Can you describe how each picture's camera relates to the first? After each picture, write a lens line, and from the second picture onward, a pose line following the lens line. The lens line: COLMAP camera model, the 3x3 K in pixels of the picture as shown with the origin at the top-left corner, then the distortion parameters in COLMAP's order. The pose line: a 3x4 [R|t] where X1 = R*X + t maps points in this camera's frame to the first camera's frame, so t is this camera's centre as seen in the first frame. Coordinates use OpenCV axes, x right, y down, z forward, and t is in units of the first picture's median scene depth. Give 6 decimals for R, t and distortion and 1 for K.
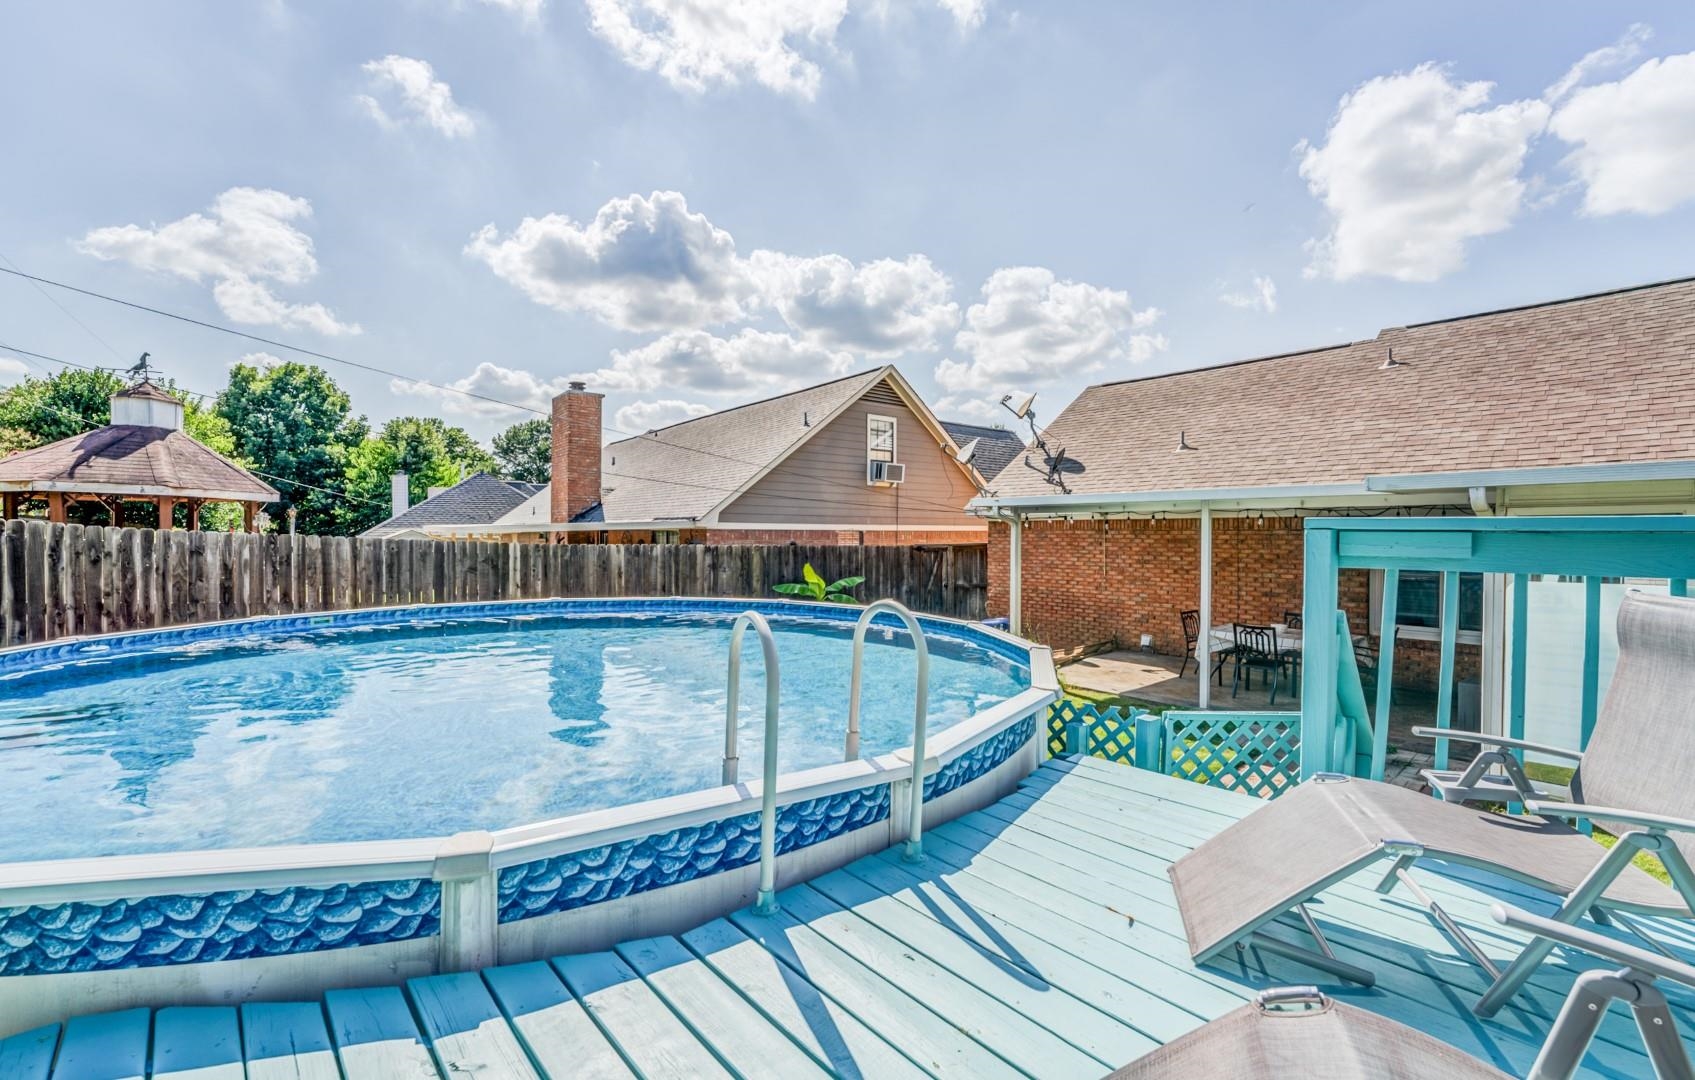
lens RADIAL K [[727.3, 0, 847.5], [0, 727.3, 540.0], [0, 0, 1]] dist [-0.001837, -0.000098]
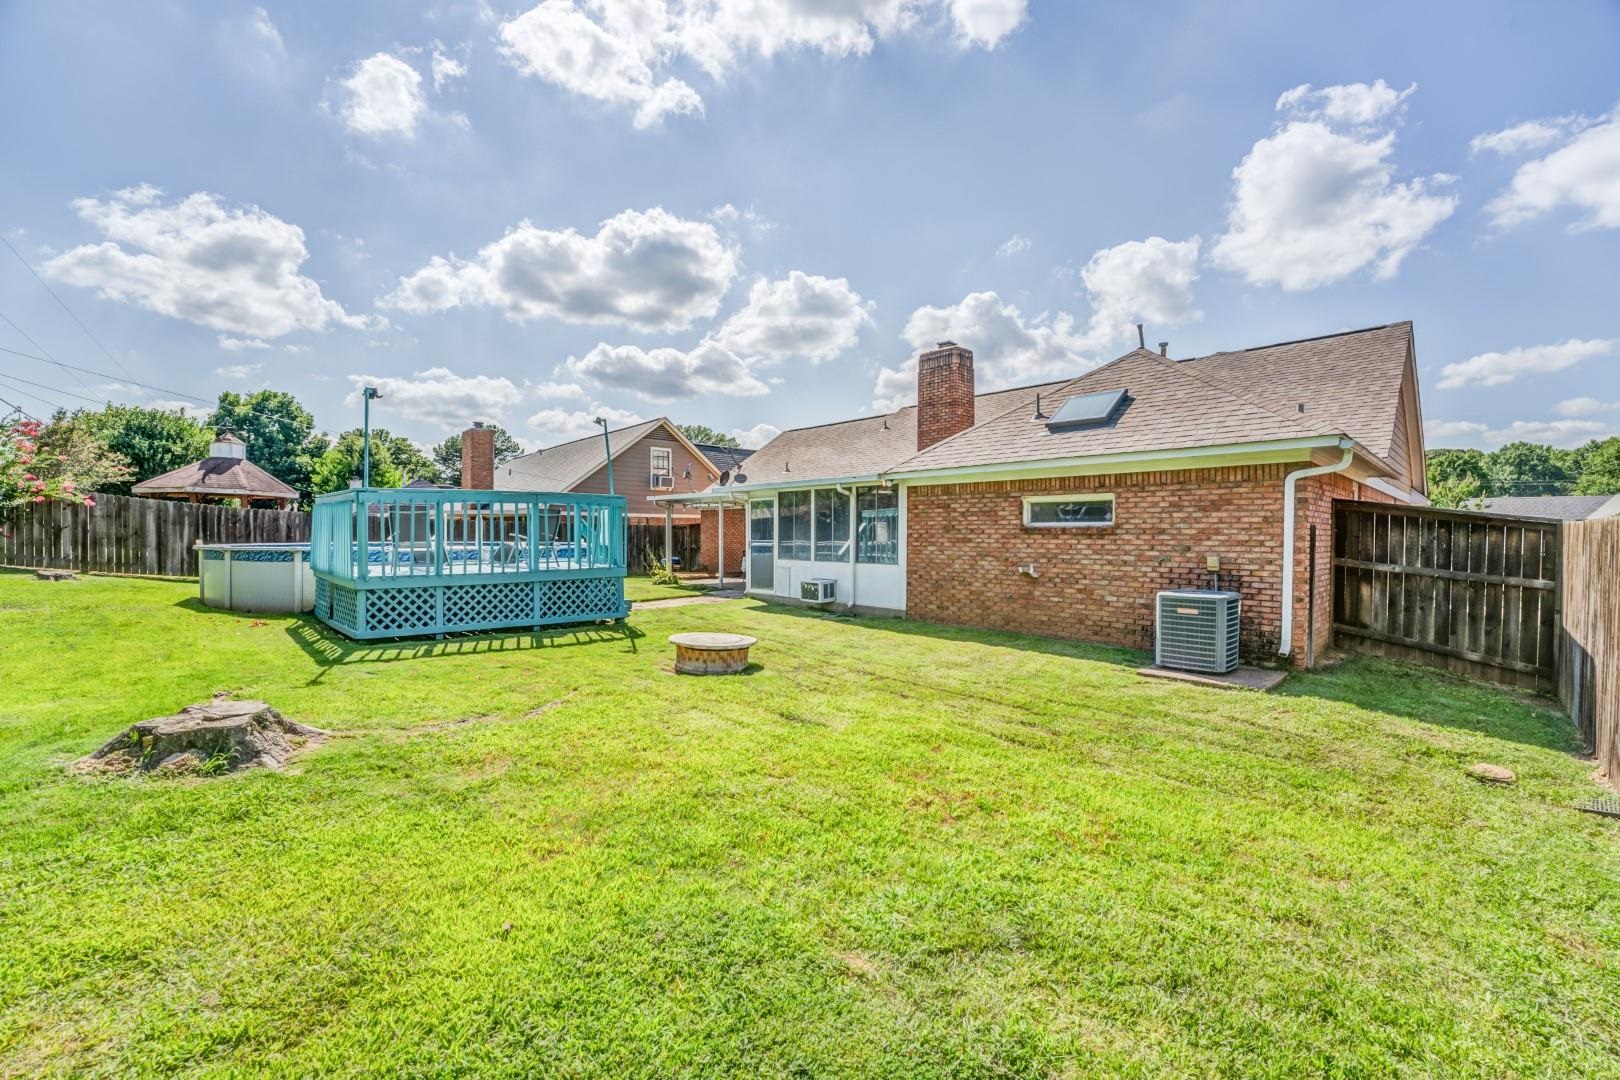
lens RADIAL K [[656.1, 0, 805.0], [0, 656.1, 551.0], [0, 0, 1]] dist [-0.033837, -0.000005]
pose [[0.998044, 0.000409, 0.062520, 0.282116], [-0.001546, 0.999834, 0.018143, 0.035872], [-0.062502, -0.018204, 0.997879, -0.501991]]
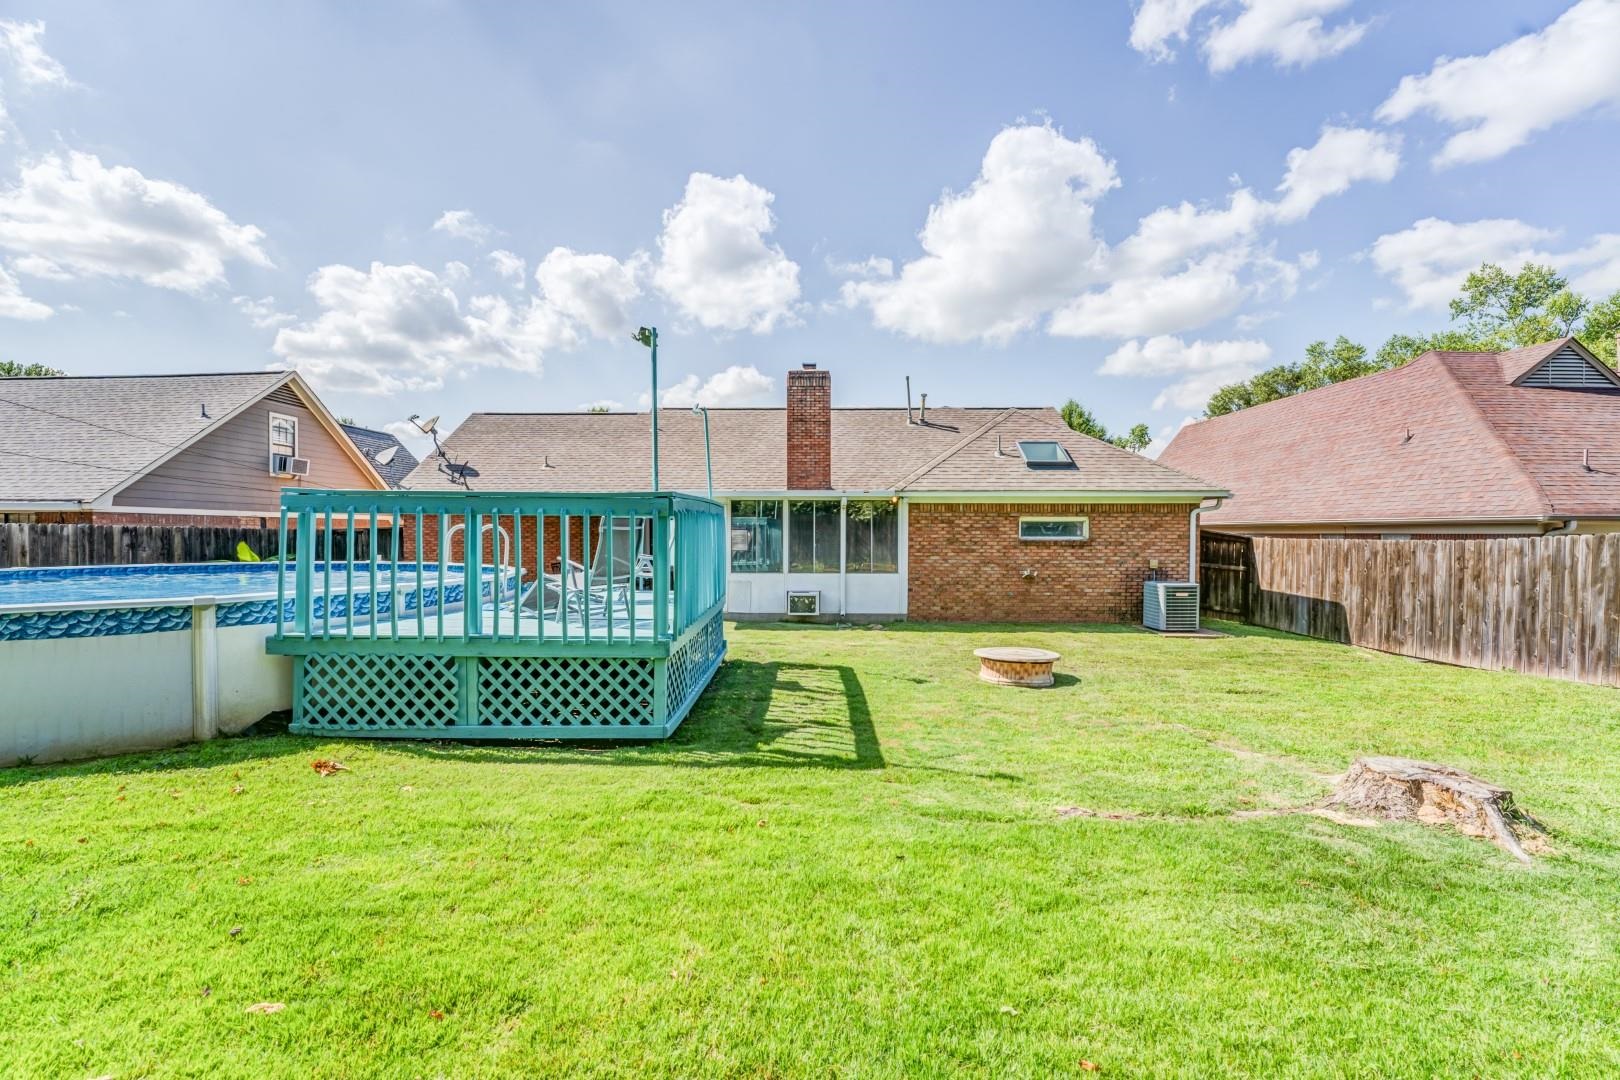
lens RADIAL K [[647.9, 0, 813.3], [0, 647.9, 545.5], [0, 0, 1]] dist [-0.030166, 0.000306]
pose [[0.651005, -0.017020, 0.758883, -0.167660], [0.005409, 0.999827, 0.017784, 0.018216], [-0.759054, -0.007472, 0.650984, -0.260743]]
